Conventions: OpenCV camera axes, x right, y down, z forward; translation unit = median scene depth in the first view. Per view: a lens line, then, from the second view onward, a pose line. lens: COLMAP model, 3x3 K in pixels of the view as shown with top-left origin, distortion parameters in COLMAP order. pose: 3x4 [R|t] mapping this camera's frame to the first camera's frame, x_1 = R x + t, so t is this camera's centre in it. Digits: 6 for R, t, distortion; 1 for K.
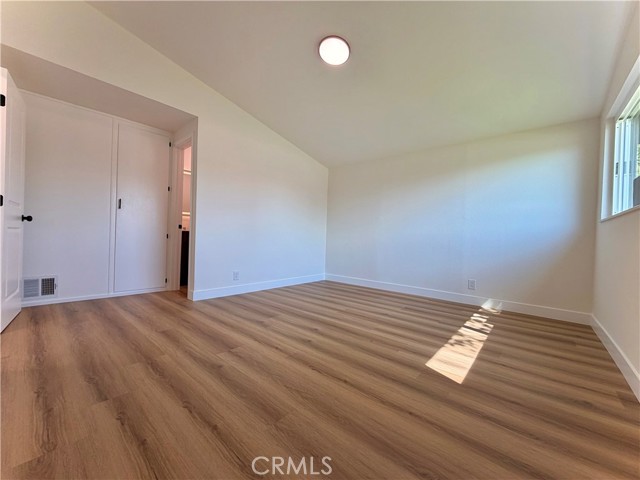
lens RADIAL K [[256.0, 0, 319.9], [0, 256.0, 240.3], [0, 0, 1]] dist [-0.001922, 0.000915]
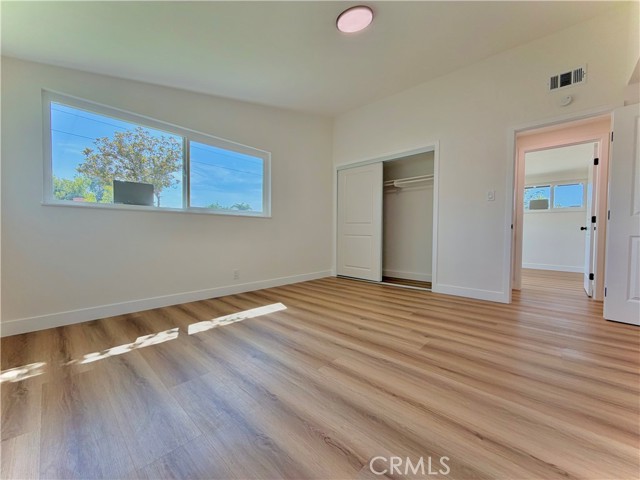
lens RADIAL K [[256.0, 0, 321.7], [0, 256.0, 239.3], [0, 0, 1]] dist [-0.001922, 0.000915]
pose [[-0.999005, -0.039420, 0.020846, 0.128809], [-0.038674, 0.998636, 0.035078, -0.020952], [-0.022201, 0.034237, -0.999167, 2.011052]]
